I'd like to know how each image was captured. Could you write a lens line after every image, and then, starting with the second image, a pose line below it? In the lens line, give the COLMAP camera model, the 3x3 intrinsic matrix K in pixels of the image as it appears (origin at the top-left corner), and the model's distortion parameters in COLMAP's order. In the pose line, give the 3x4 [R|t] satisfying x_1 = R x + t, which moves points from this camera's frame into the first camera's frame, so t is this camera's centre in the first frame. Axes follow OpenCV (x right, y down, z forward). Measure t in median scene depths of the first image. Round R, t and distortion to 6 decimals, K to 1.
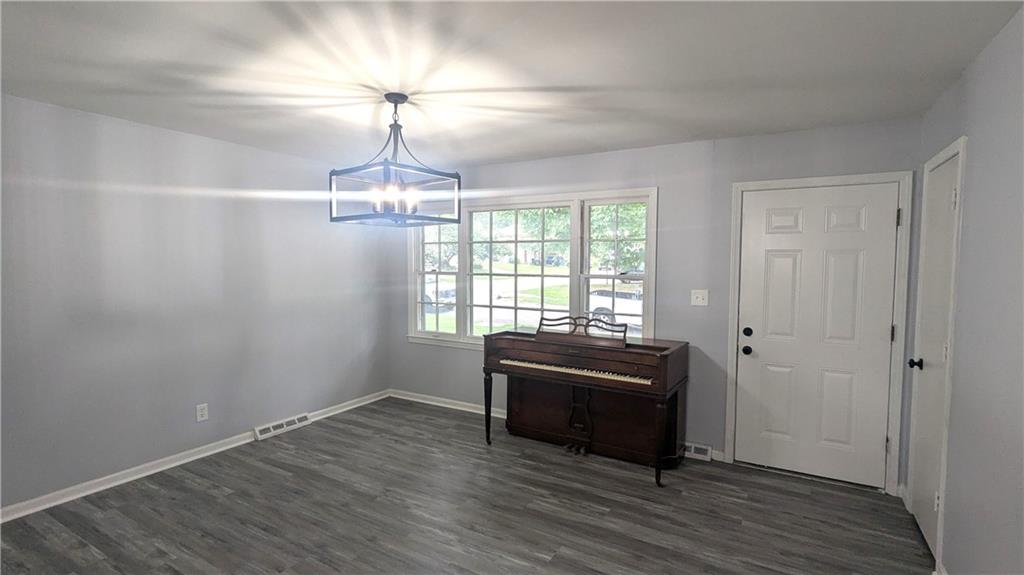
lens RADIAL K [[484.8, 0, 517.6], [0, 484.8, 289.6], [0, 0, 1]] dist [0.000729, -0.000067]
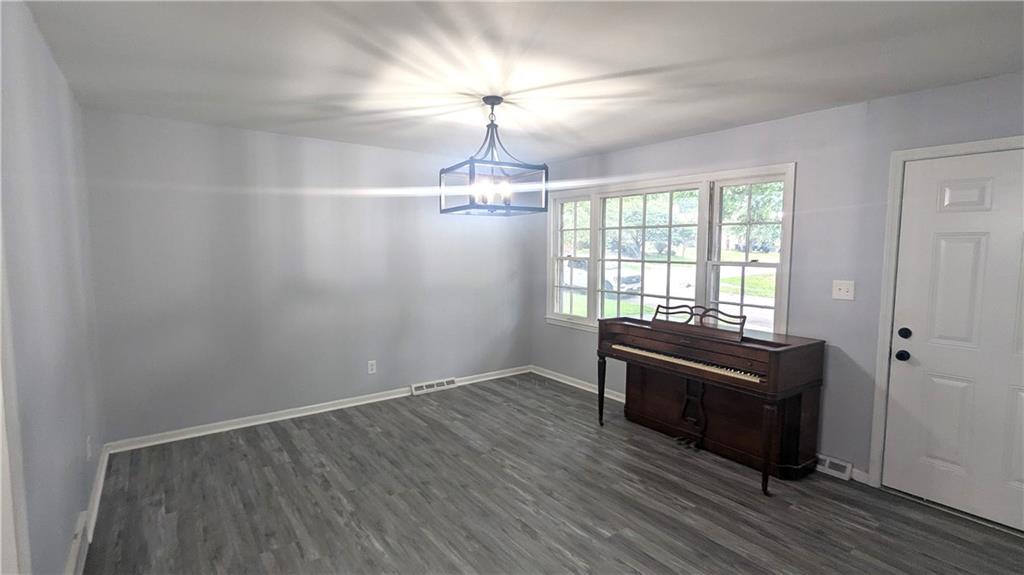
lens RADIAL K [[484.8, 0, 516.7], [0, 484.8, 289.9], [0, 0, 1]] dist [0.000729, -0.000067]
pose [[0.921422, 0.034329, -0.387044, 0.194838], [-0.022839, 0.999152, 0.034249, 0.000964], [0.387892, -0.022718, 0.921425, -0.011771]]
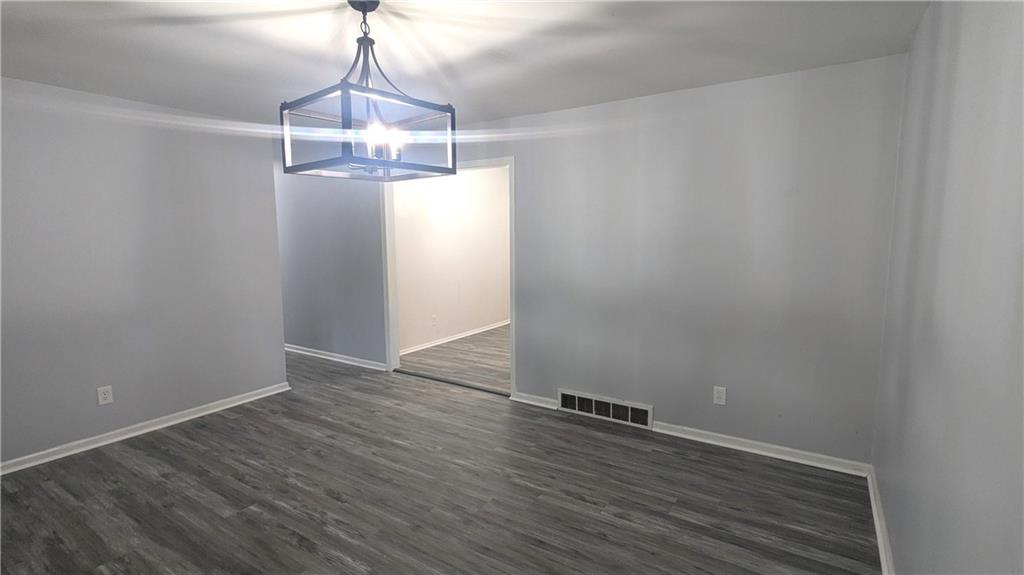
lens RADIAL K [[484.8, 0, 511.2], [0, 484.8, 290.0], [0, 0, 1]] dist [0.000729, -0.000067]
pose [[-0.998162, -0.008346, 0.060028, -0.412690], [0.002343, 0.984419, 0.175821, -0.072162], [-0.060560, 0.175638, -0.982590, 1.412035]]
